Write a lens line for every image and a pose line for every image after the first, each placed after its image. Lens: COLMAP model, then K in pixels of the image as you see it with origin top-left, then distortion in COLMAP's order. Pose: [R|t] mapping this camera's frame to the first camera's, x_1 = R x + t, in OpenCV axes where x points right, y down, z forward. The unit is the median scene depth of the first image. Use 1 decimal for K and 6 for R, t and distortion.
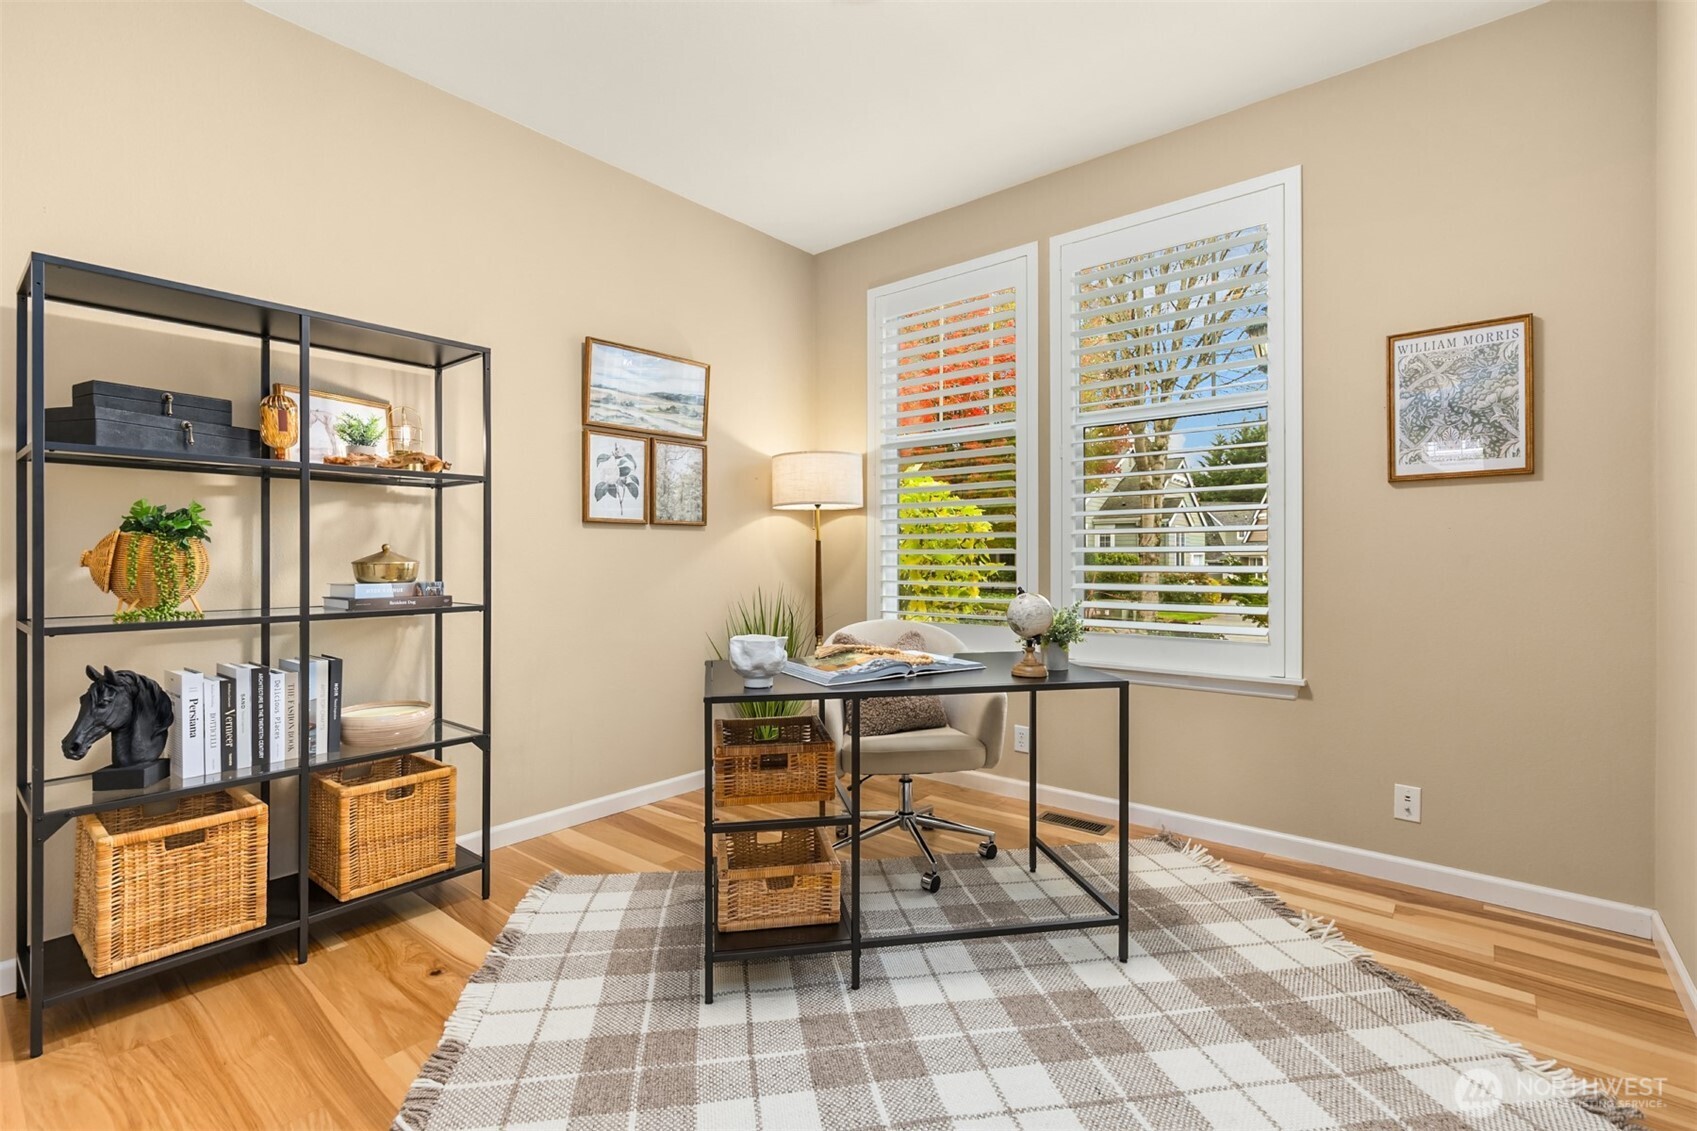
lens RADIAL K [[787.4, 0, 844.1], [0, 787.4, 558.5], [0, 0, 1]] dist [0.000134, 0.000205]
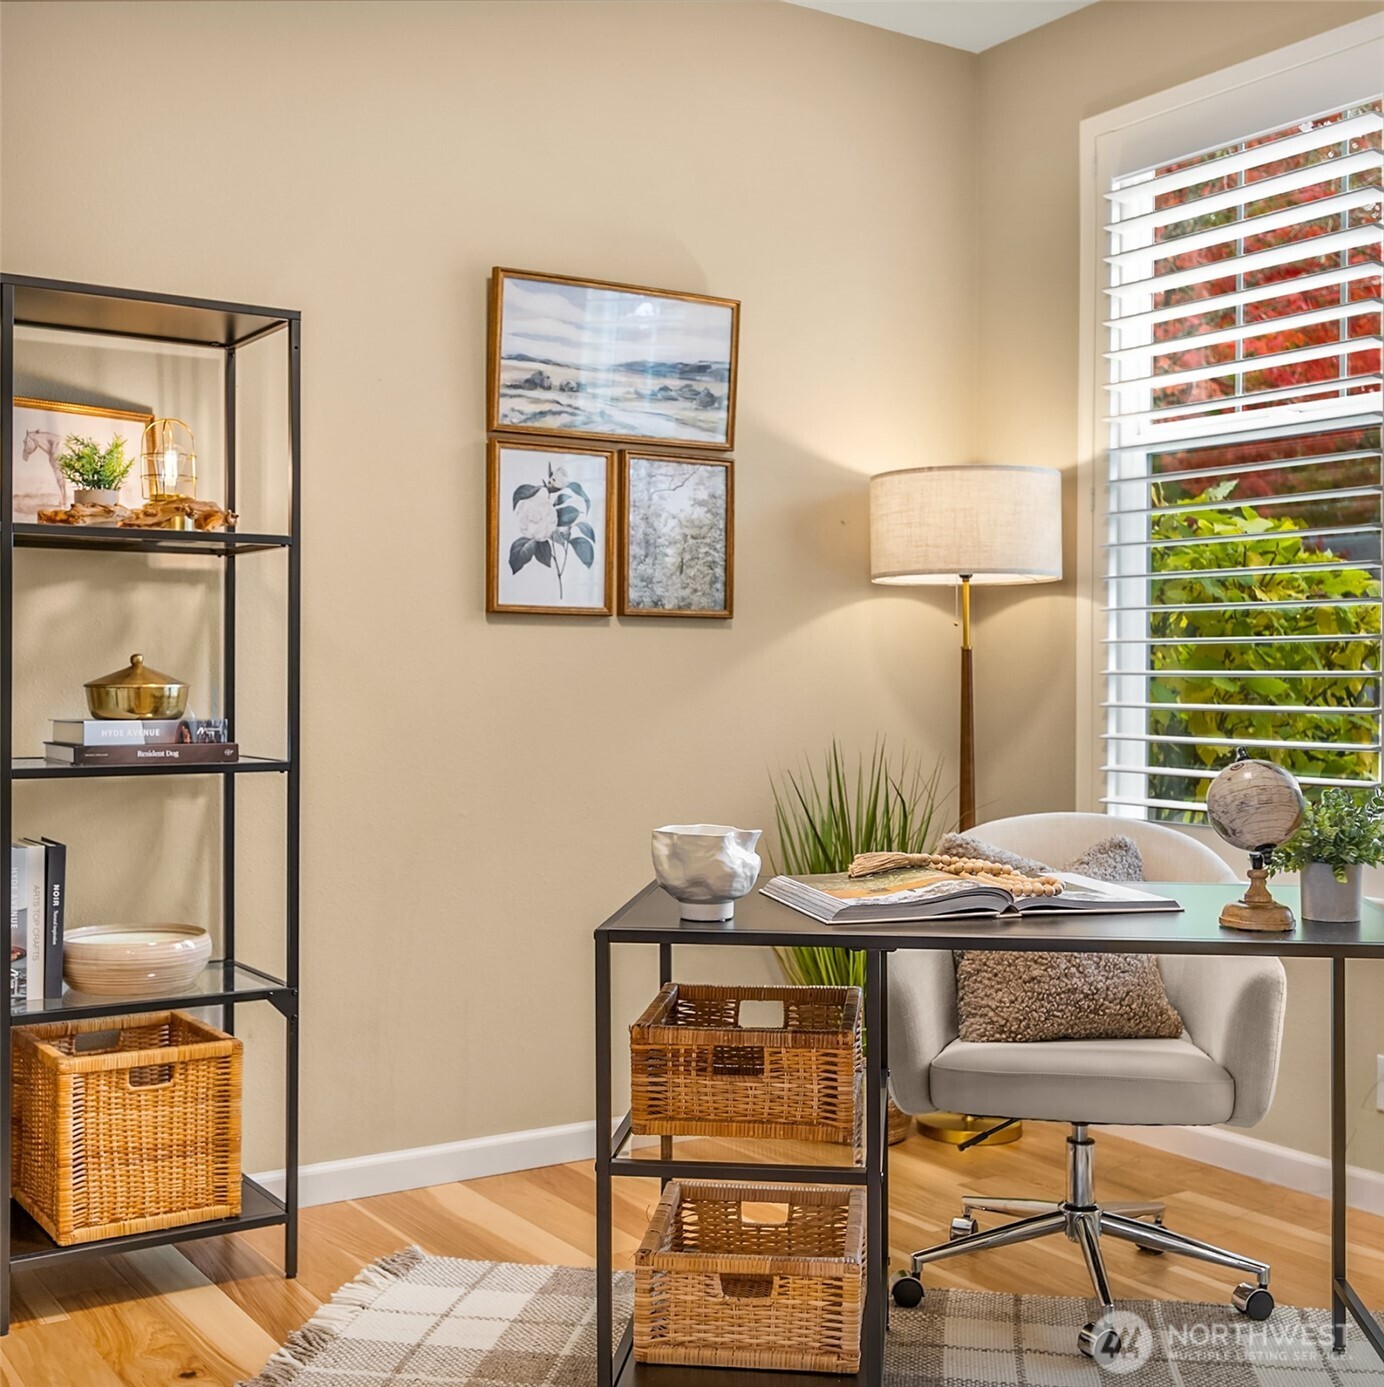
lens RADIAL K [[1760.4, 0, 692.0], [0, 1760.4, 693.5], [0, 0, 1]] dist [-0.005445, 0.007052]
pose [[0.958144, 0.011396, -0.286060, 0.180103], [-0.009755, 0.999927, 0.007160, -0.002017], [0.286120, -0.004070, 0.958185, -0.133064]]
